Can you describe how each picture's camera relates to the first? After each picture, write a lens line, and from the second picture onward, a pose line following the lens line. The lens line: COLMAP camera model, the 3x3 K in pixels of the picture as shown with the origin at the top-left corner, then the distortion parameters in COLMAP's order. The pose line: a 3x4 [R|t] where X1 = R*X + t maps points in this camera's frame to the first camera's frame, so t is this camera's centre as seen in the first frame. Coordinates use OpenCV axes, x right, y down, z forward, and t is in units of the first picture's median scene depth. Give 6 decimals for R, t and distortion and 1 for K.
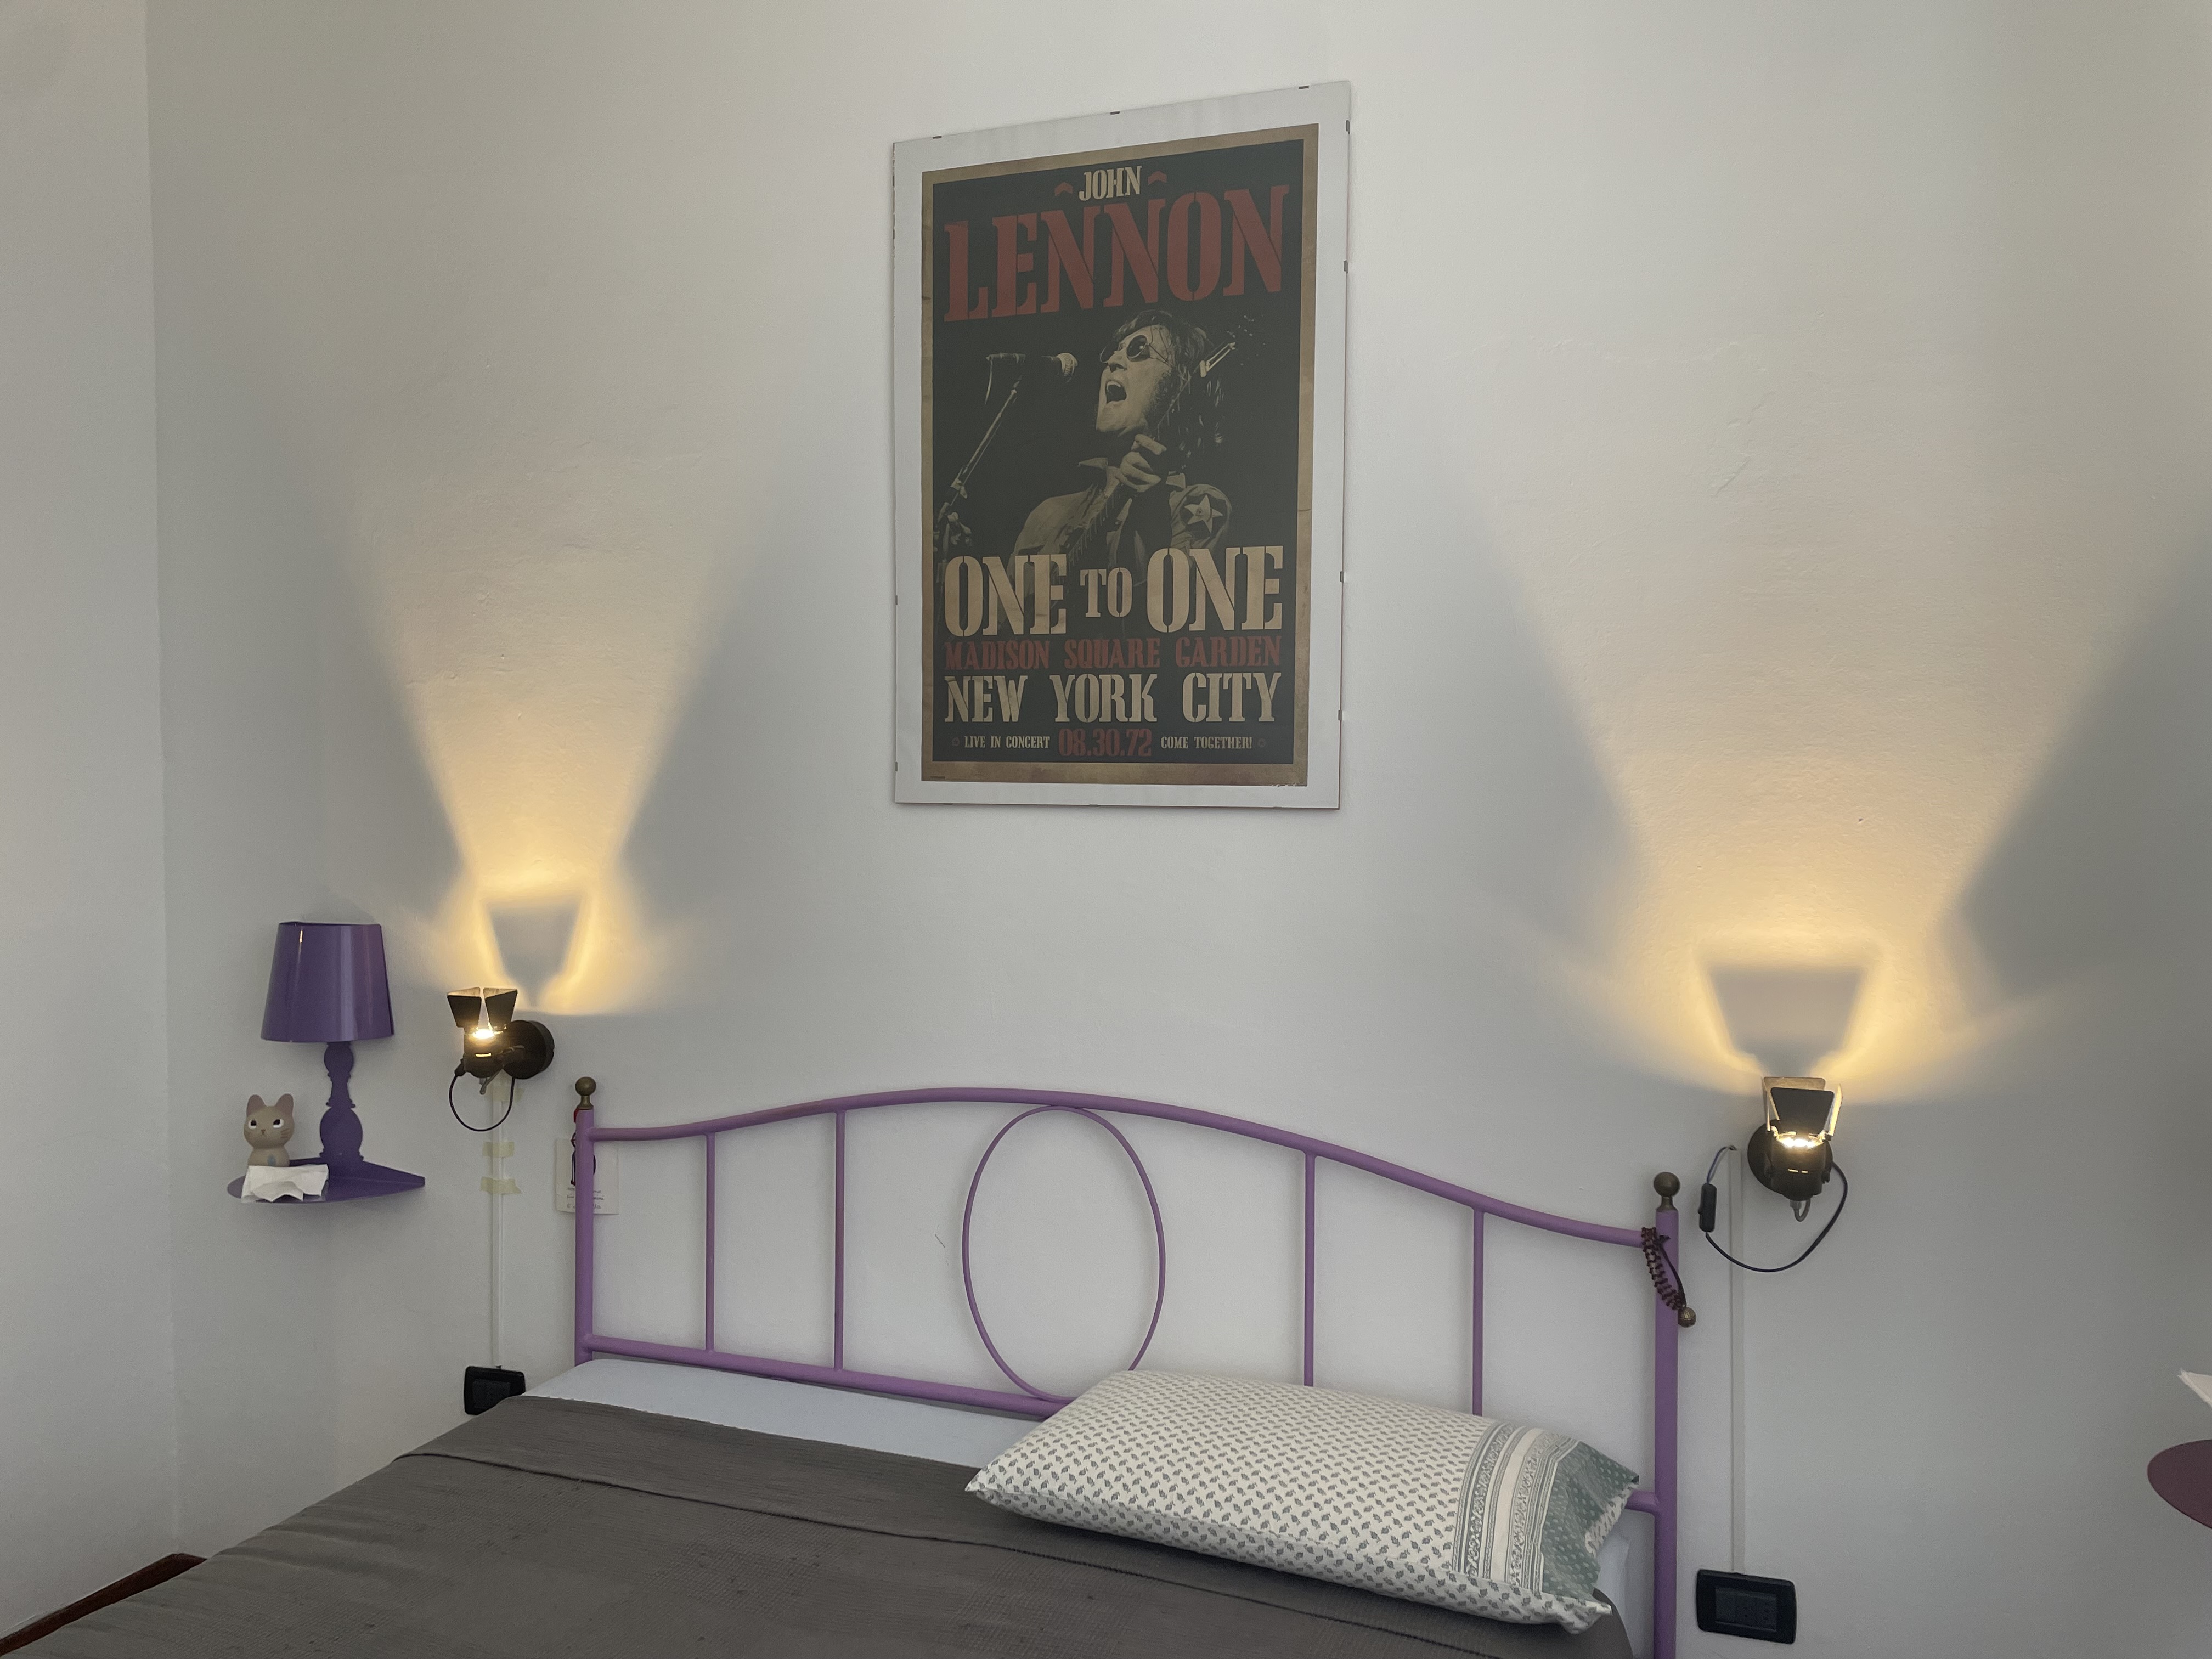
lens RADIAL K [[1661.7, 0, 1115.8], [0, 1661.7, 813.1], [0, 0, 1]] dist [0.085056, -0.108527]
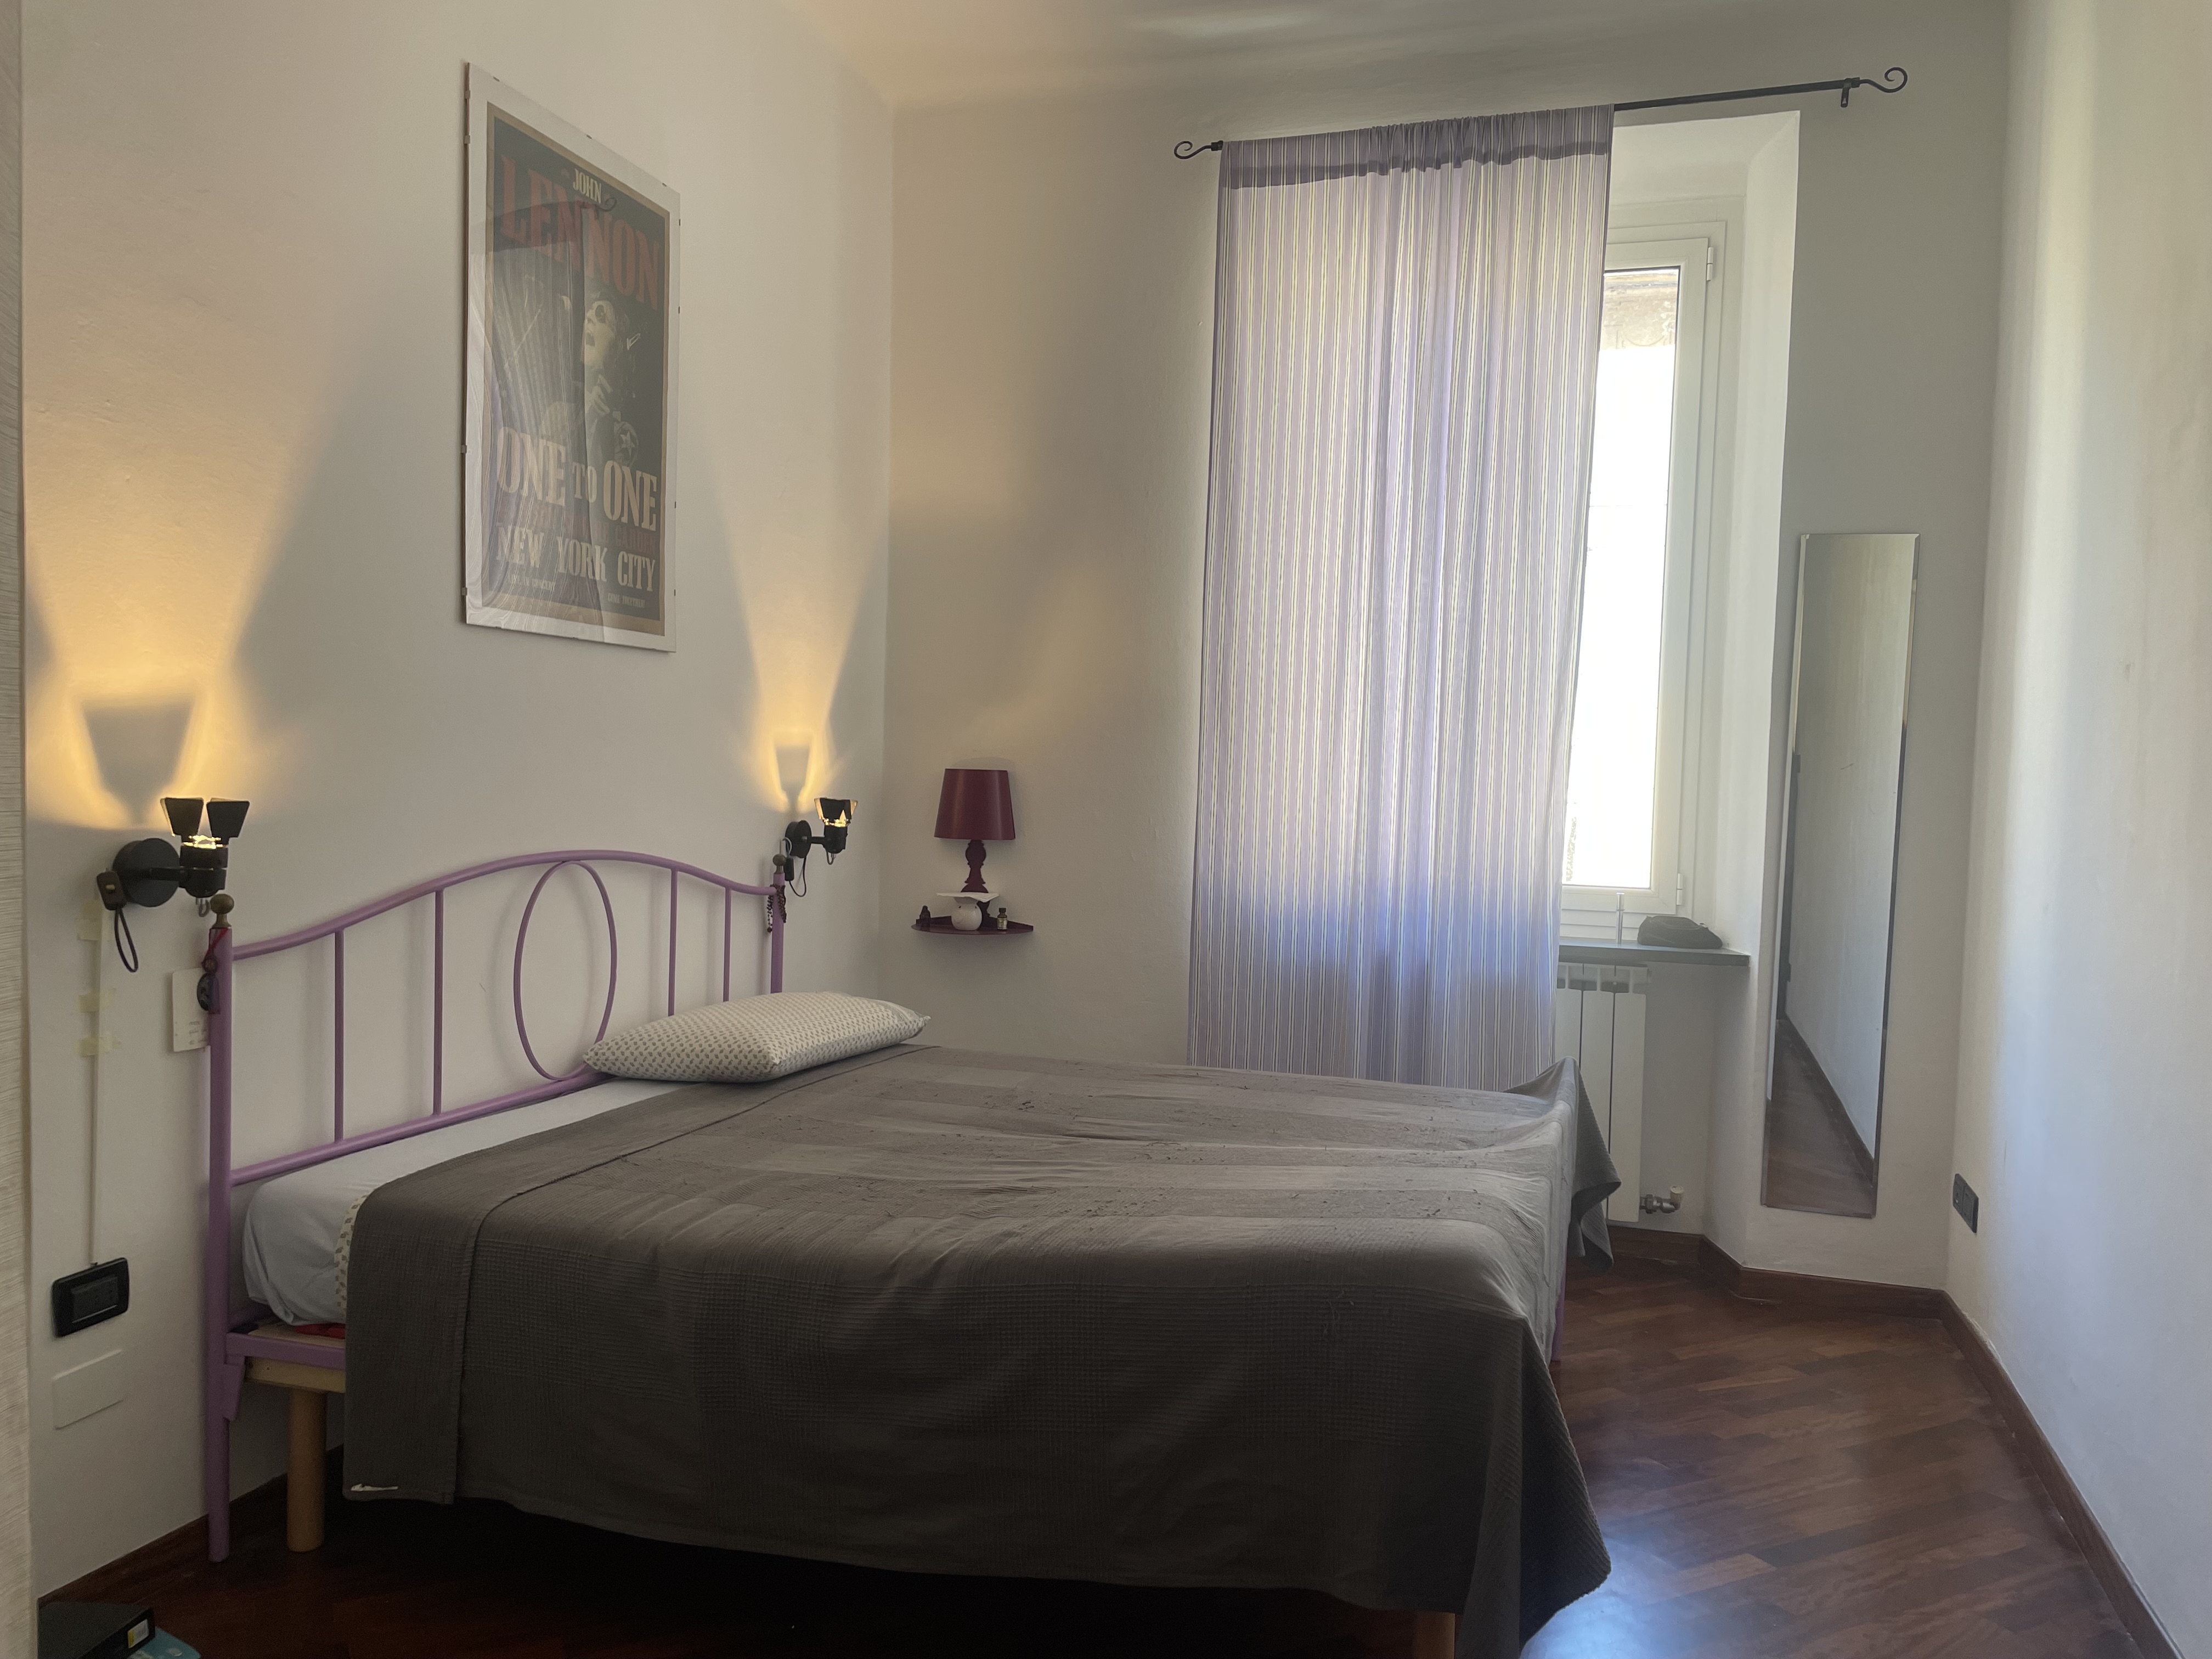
lens RADIAL K [[1661.7, 0, 1115.8], [0, 1661.7, 813.1], [0, 0, 1]] dist [0.085056, -0.108527]
pose [[-0.046078, -0.028413, 0.998534, -1.440138], [0.006856, 0.999563, 0.028759, 0.105004], [-0.998914, 0.008171, -0.045863, 0.639834]]
